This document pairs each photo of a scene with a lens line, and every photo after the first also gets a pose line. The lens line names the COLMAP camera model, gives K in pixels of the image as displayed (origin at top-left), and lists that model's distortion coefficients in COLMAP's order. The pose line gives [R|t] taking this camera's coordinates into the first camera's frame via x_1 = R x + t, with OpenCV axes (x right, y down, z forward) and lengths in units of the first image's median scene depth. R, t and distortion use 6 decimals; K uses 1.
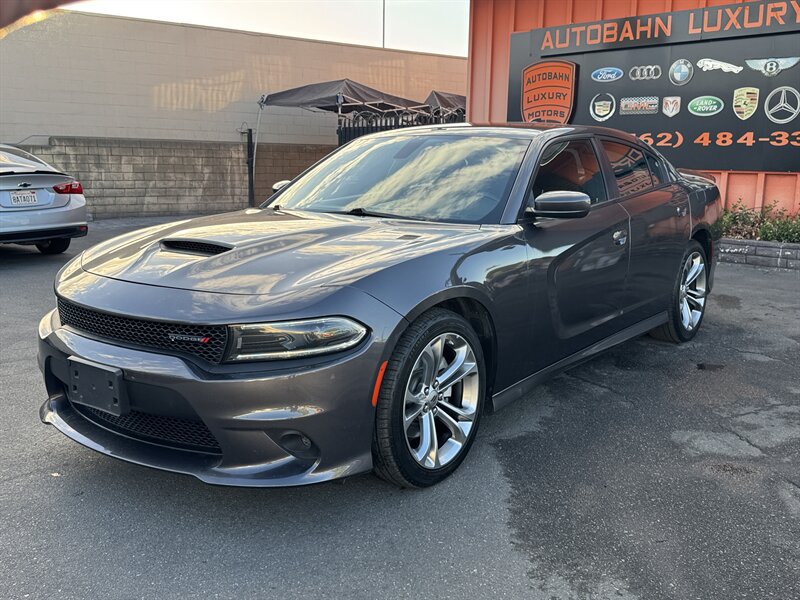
lens RADIAL K [[788.5, 0, 400.0], [0, 788.5, 300.0], [0, 0, 1]] dist [0.141833, -0.322941]
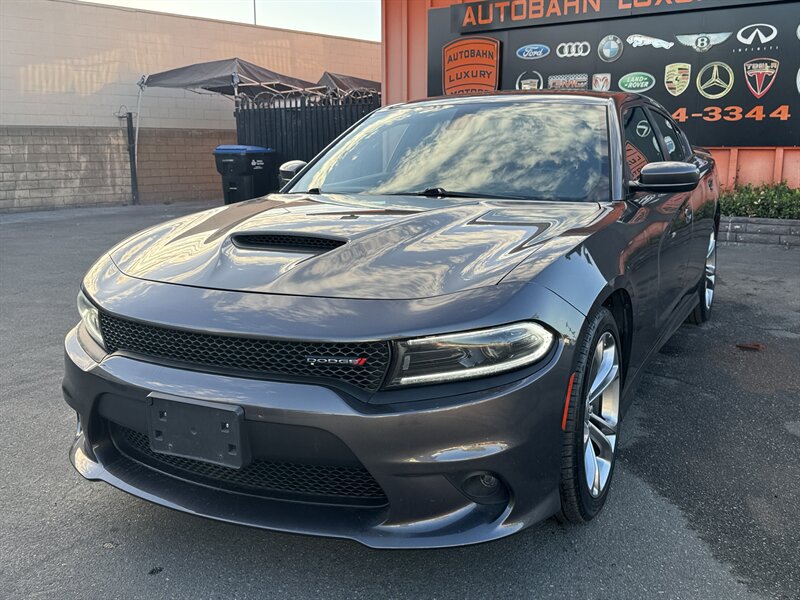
lens RADIAL K [[788.5, 0, 400.0], [0, 788.5, 300.0], [0, 0, 1]] dist [0.141833, -0.322941]
pose [[0.984185, -0.050319, 0.169845, -0.086370], [0.047598, 0.998665, 0.020060, -0.005783], [-0.170628, -0.011658, 0.985267, 0.063171]]
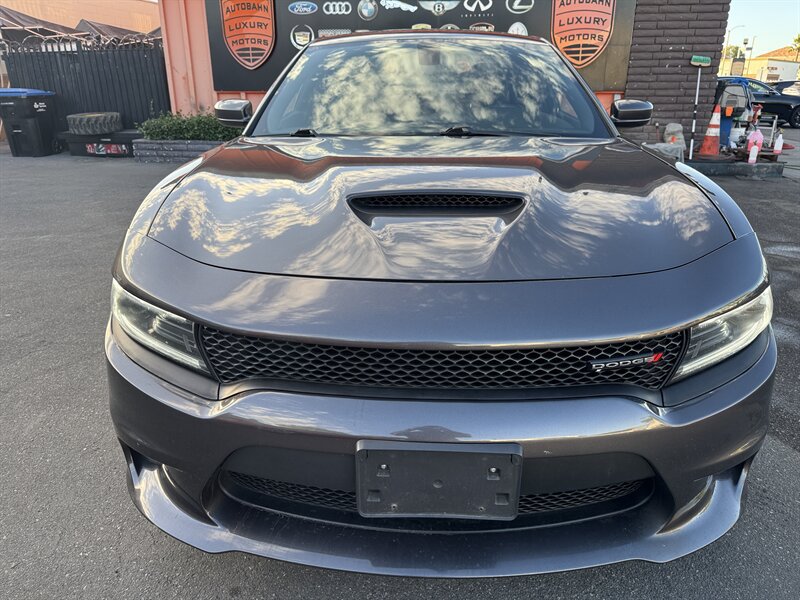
lens RADIAL K [[568.2, 0, 400.0], [0, 568.2, 300.0], [0, 0, 1]] dist [-0.002896, -0.008012]
pose [[0.821376, -0.206881, 0.531546, -0.161094], [0.108414, 0.971542, 0.210602, -0.026771], [-0.559989, -0.115357, 0.820430, 0.197037]]
